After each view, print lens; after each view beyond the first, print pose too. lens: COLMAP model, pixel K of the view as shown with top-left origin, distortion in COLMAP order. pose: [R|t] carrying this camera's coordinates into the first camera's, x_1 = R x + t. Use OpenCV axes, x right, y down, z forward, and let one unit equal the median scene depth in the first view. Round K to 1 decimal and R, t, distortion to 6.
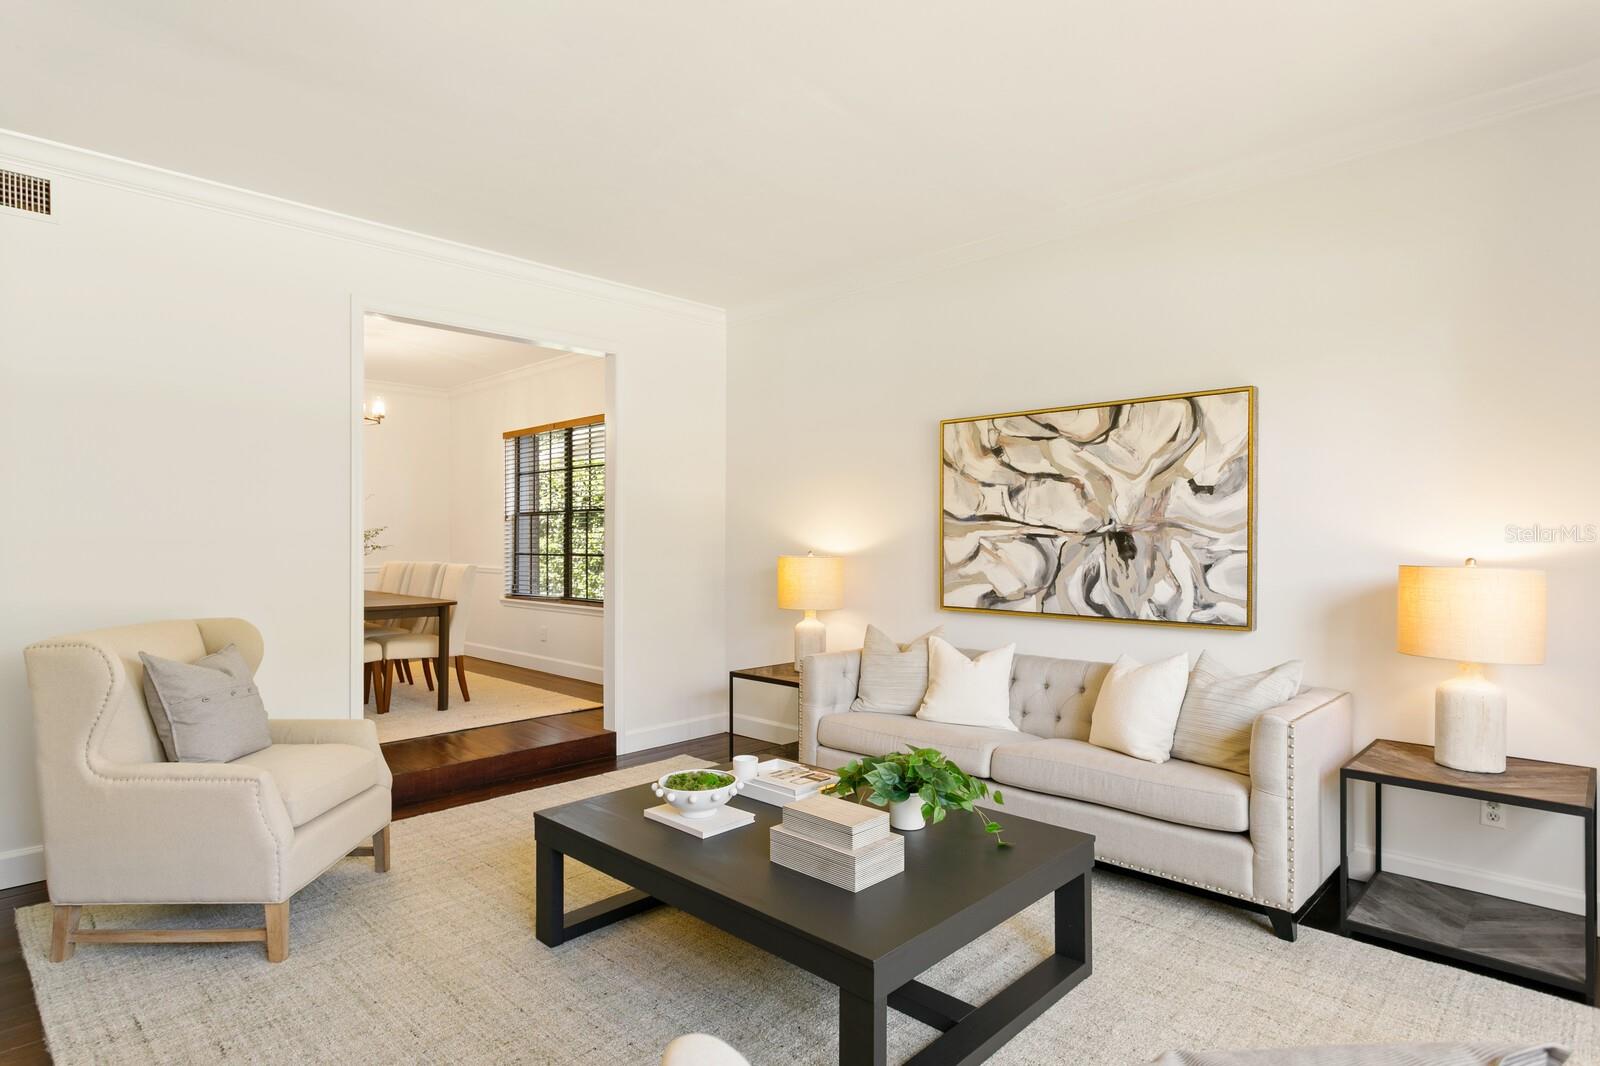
lens RADIAL K [[855.3, 0, 794.4], [0, 855.3, 538.4], [0, 0, 1]] dist [0.003511, 0.000602]
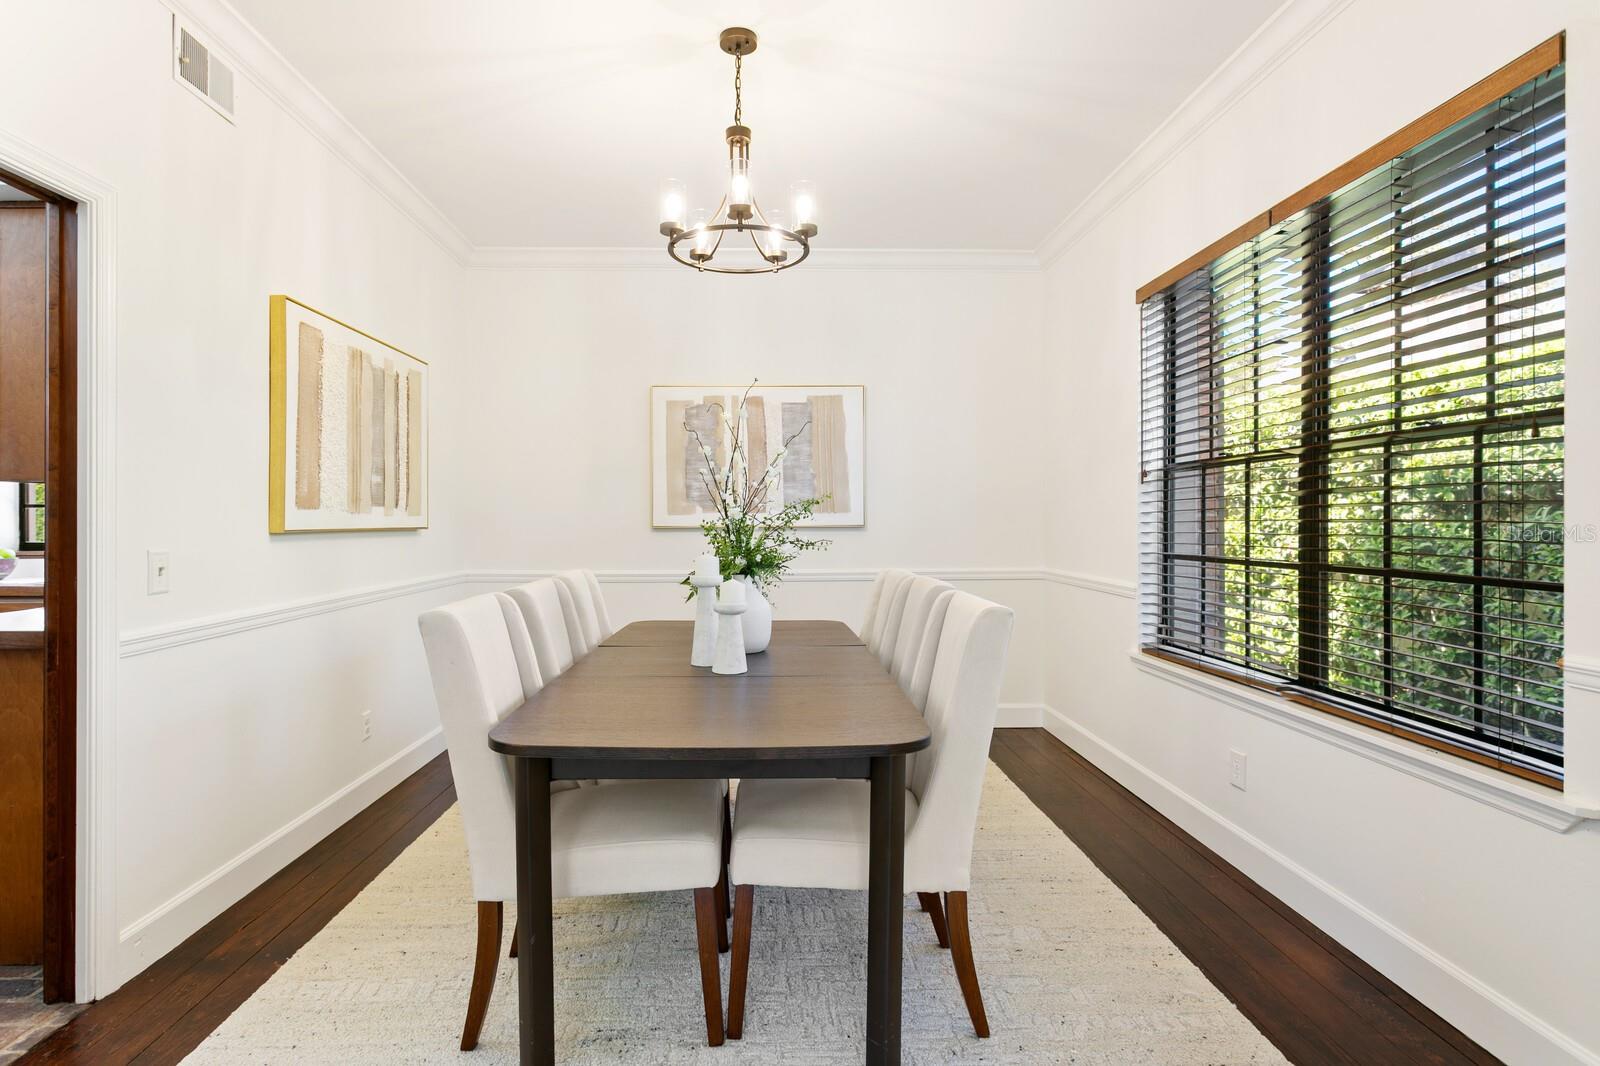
lens RADIAL K [[837.6, 0, 755.6], [0, 837.6, 518.0], [0, 0, 1]] dist [-0.005288, -0.000154]
pose [[0.701352, -0.002839, -0.712810, -0.165466], [0.000072, 0.999992, -0.003912, -0.000059], [0.712815, 0.002692, 0.701346, 0.543400]]
